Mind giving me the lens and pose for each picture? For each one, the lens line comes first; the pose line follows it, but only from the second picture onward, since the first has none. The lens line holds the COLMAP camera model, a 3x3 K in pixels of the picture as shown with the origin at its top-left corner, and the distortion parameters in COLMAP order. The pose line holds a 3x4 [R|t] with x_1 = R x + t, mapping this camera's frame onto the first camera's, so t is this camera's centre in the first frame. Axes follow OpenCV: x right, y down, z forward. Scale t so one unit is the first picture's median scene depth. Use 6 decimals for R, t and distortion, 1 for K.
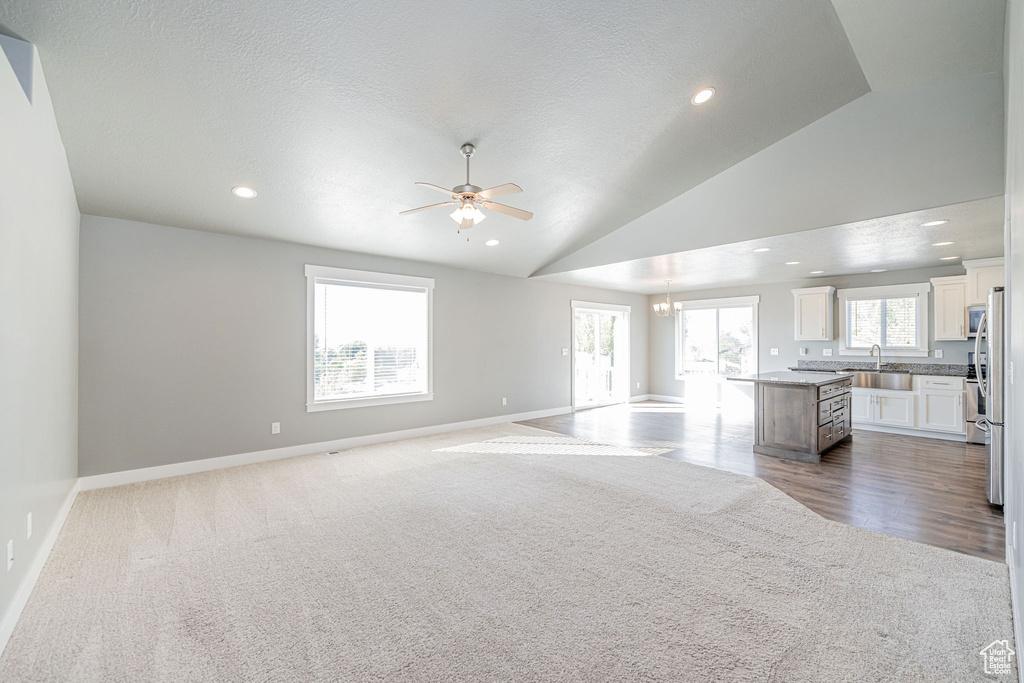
lens RADIAL K [[418.1, 0, 512.7], [0, 418.1, 341.4], [0, 0, 1]] dist [-0.000110, 0.000462]
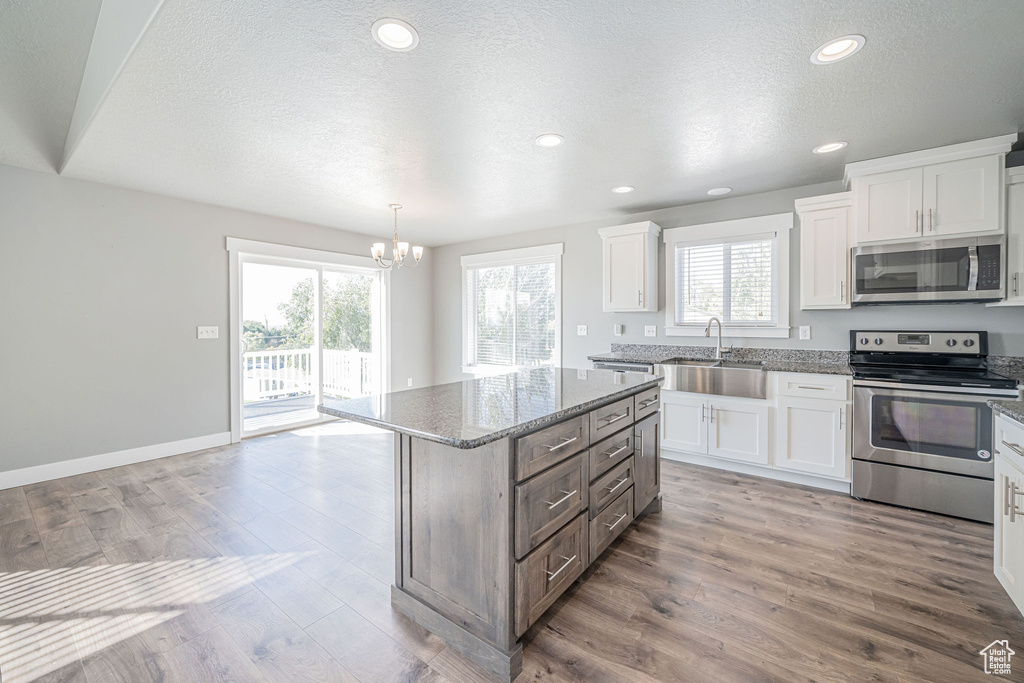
lens RADIAL K [[418.1, 0, 501.7], [0, 418.1, 326.3], [0, 0, 1]] dist [-0.000110, 0.000462]
pose [[0.980552, -0.002768, 0.196241, 0.460313], [0.000468, 0.999931, 0.011766, 0.013040], [-0.196260, -0.011446, 0.980485, 0.481299]]
